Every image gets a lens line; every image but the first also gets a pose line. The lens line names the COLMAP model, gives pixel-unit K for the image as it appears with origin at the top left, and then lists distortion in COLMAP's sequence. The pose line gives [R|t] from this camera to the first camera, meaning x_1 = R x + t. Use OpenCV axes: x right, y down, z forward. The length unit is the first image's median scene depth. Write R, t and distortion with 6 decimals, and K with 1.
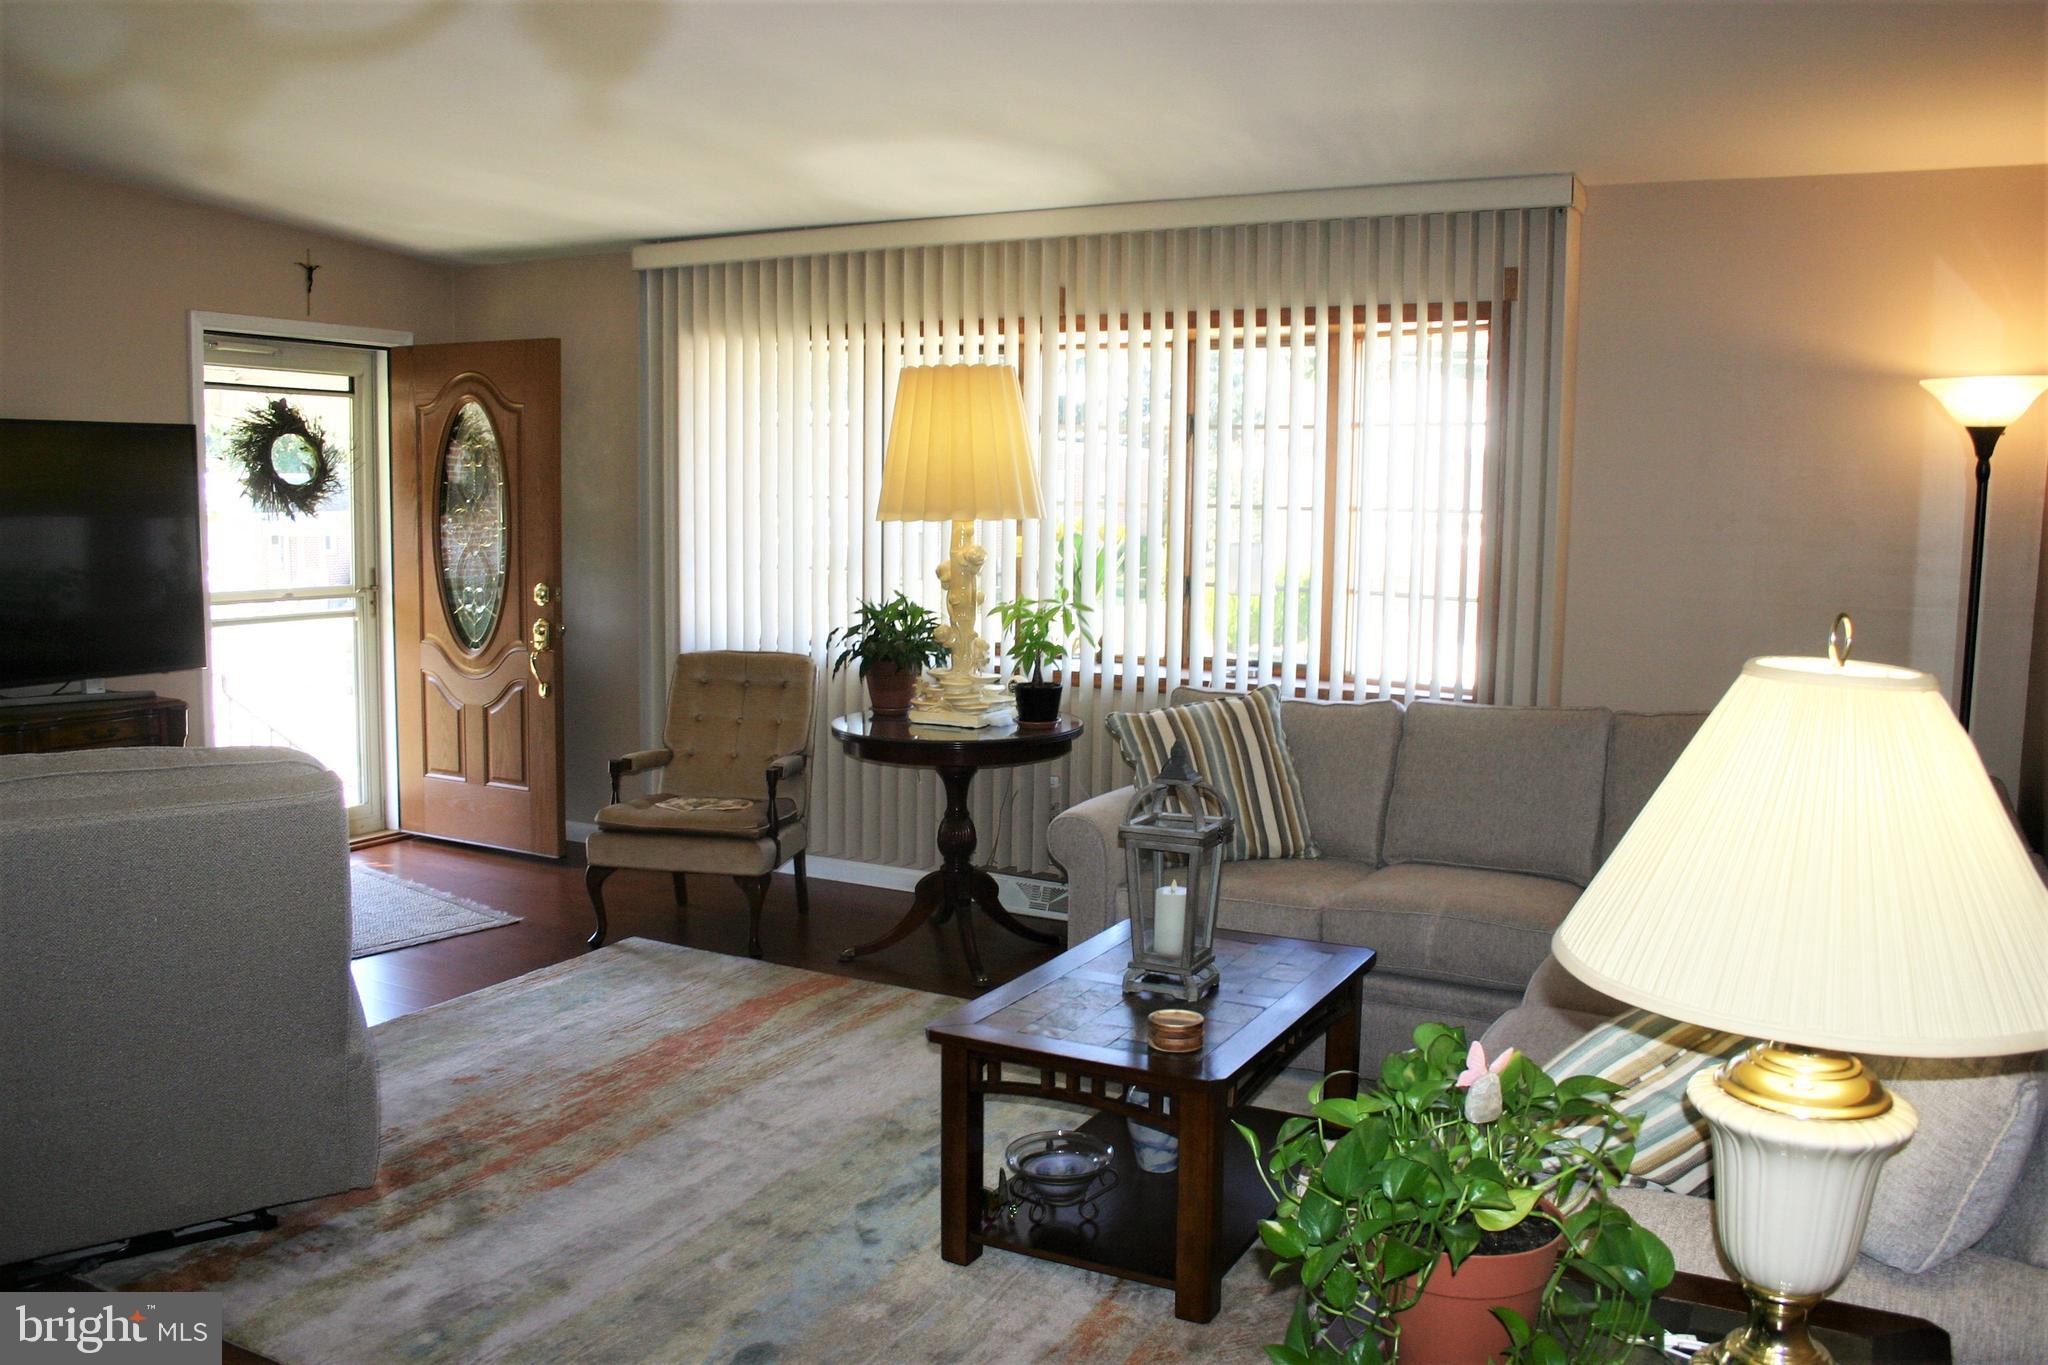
lens RADIAL K [[1655.5, 0, 1031.3], [0, 1655.5, 675.3], [0, 0, 1]] dist [-0.142026, 0.104490]
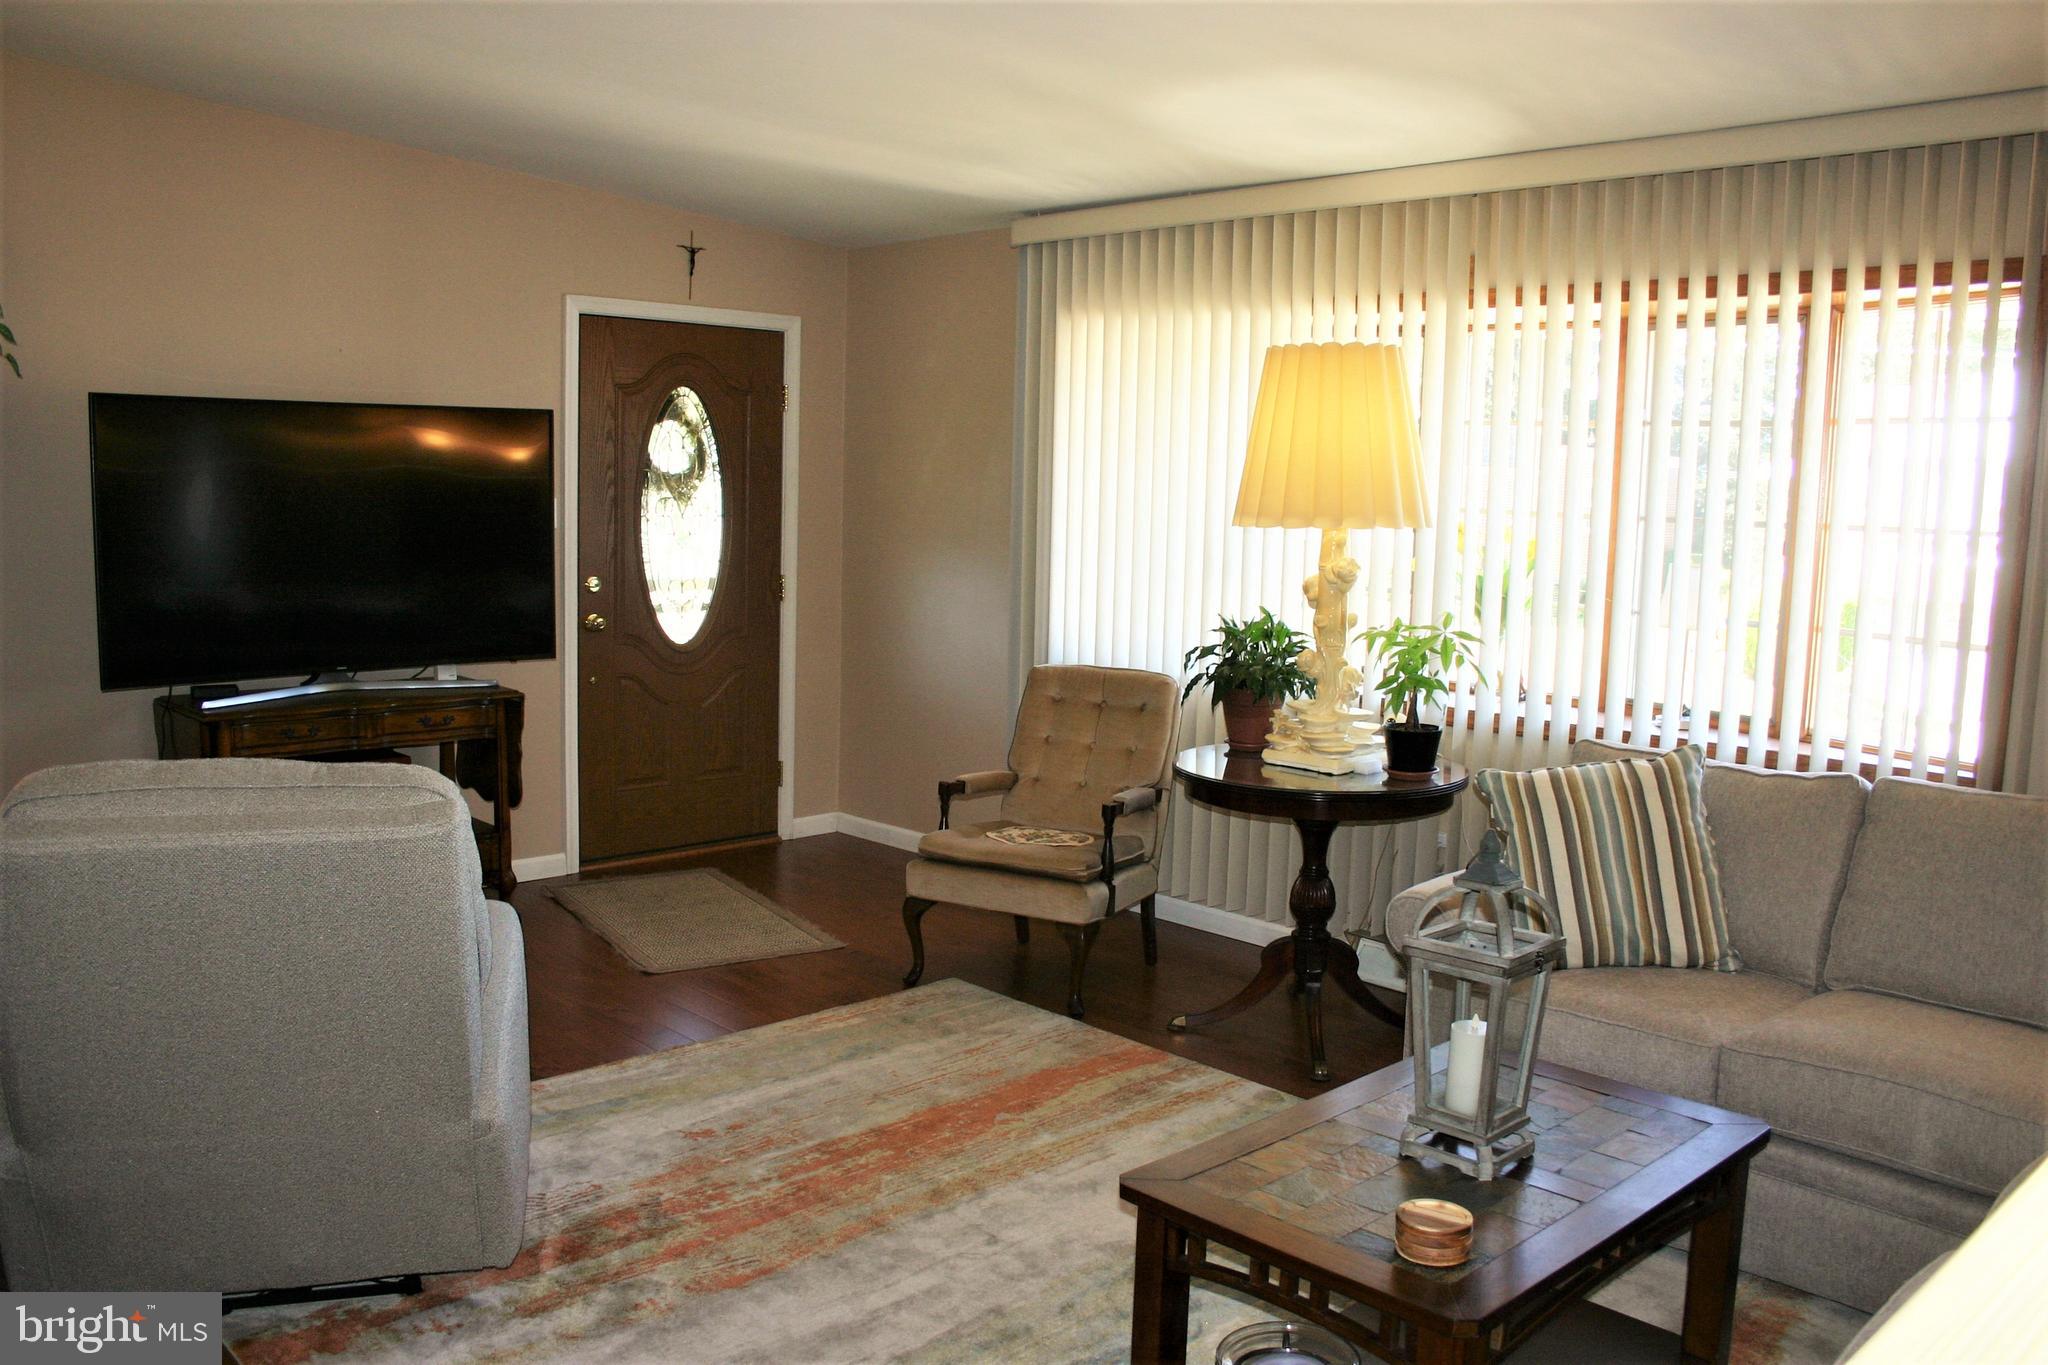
lens RADIAL K [[1655.5, 0, 1042.6], [0, 1655.5, 681.1], [0, 0, 1]] dist [-0.142026, 0.104490]
pose [[0.952082, 0.049248, -0.301852, 0.080159], [-0.048229, 0.998778, 0.010834, -0.018357], [0.302016, 0.004243, 0.953293, 0.160079]]
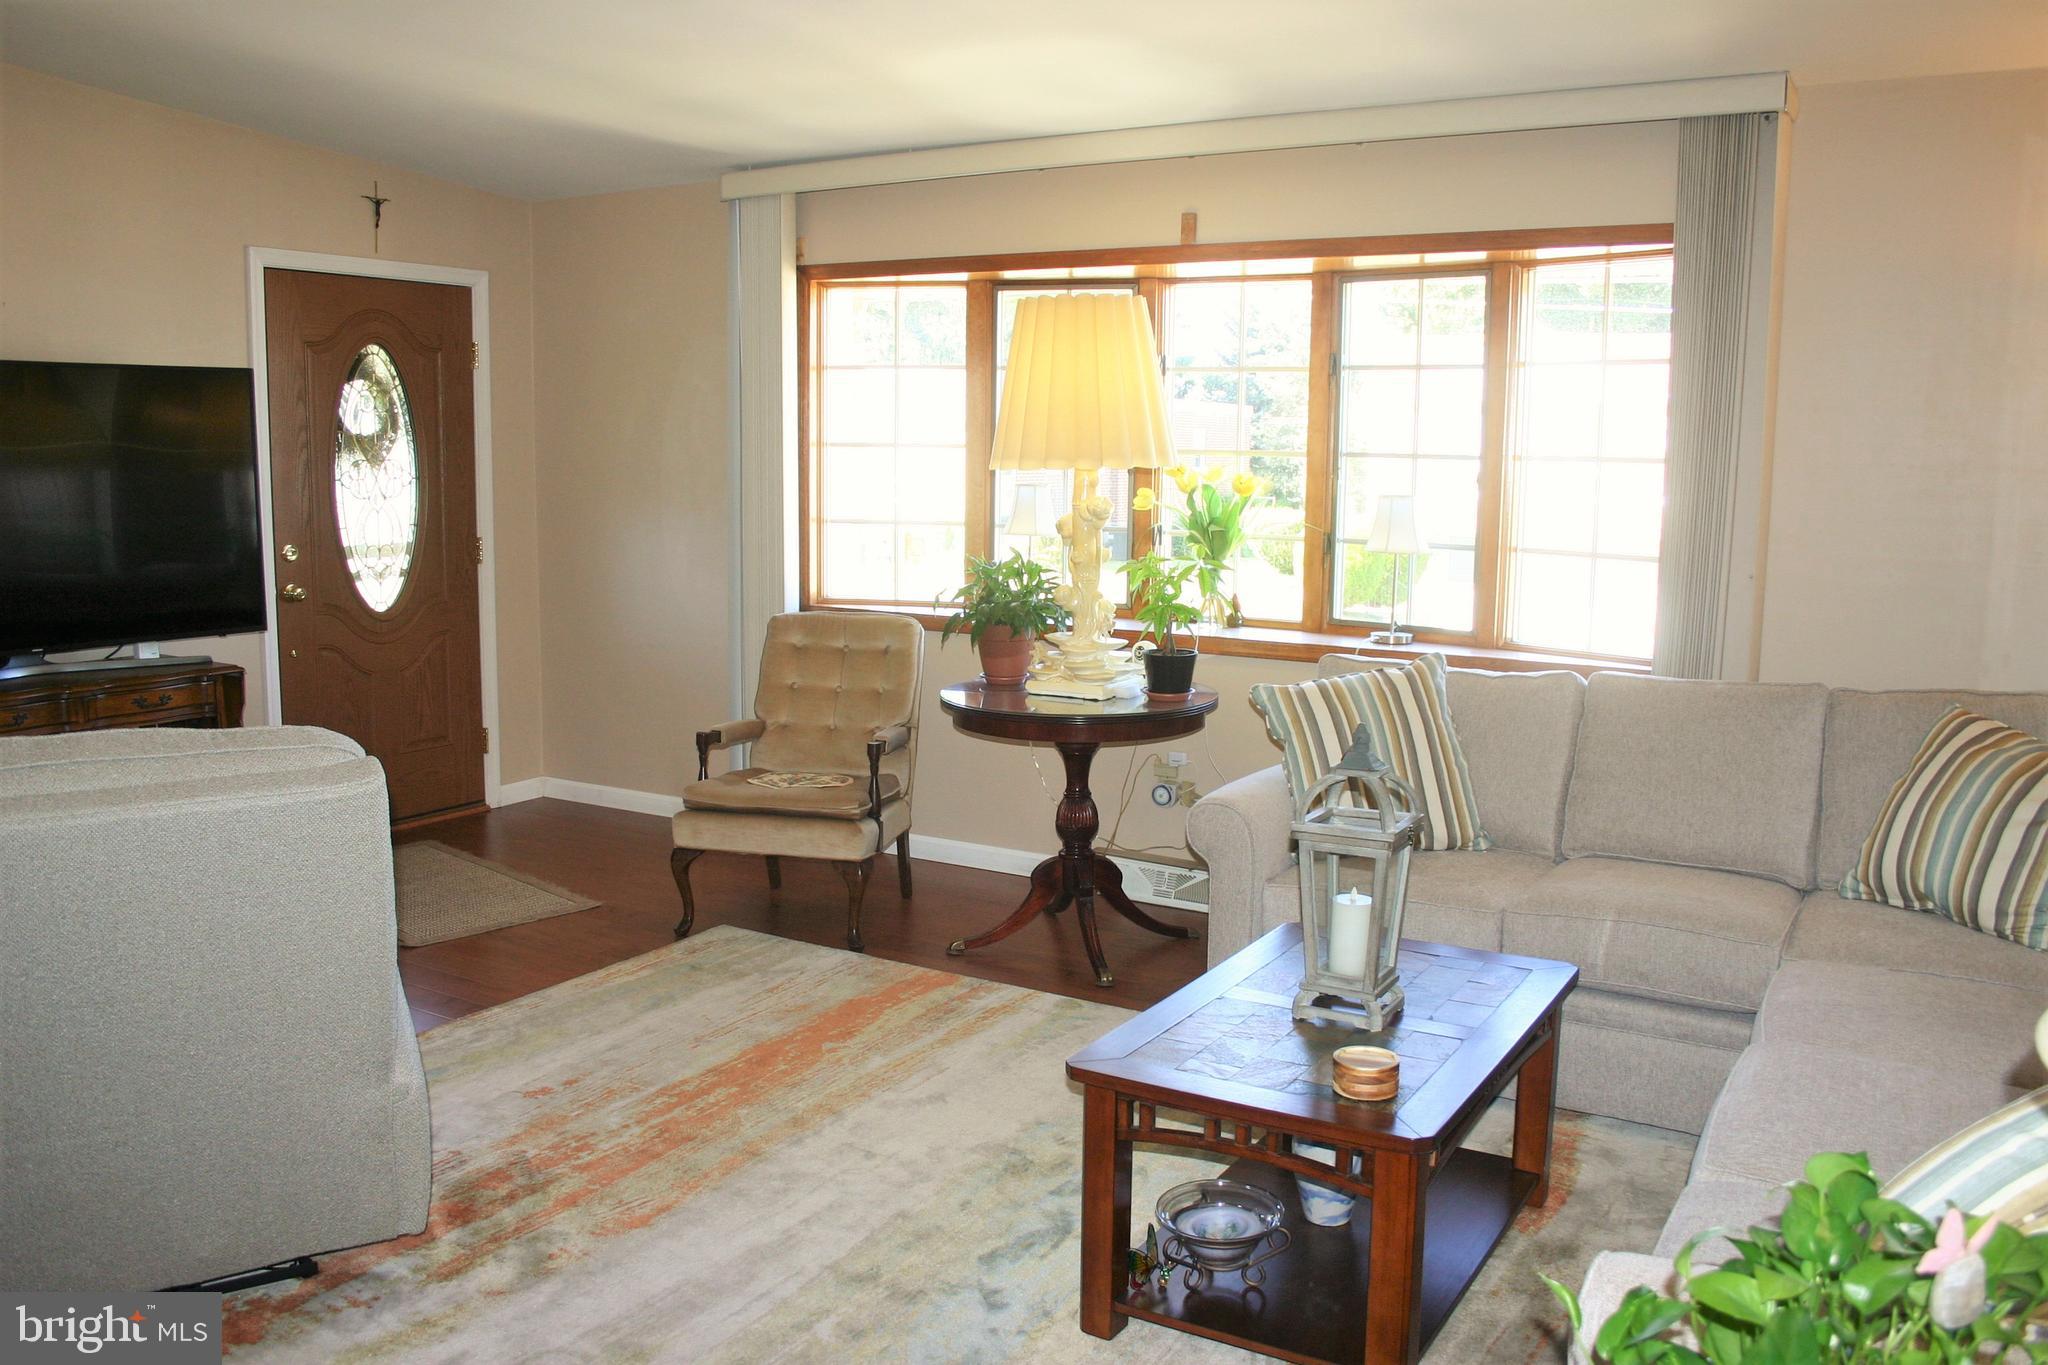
lens RADIAL K [[1655.5, 0, 1032.0], [0, 1655.5, 679.1], [0, 0, 1]] dist [-0.142026, 0.104490]
pose [[0.998610, 0.004831, -0.052485, -0.024470], [-0.003390, 0.999615, 0.027525, -0.004300], [0.052598, -0.027308, 0.998242, 0.102996]]
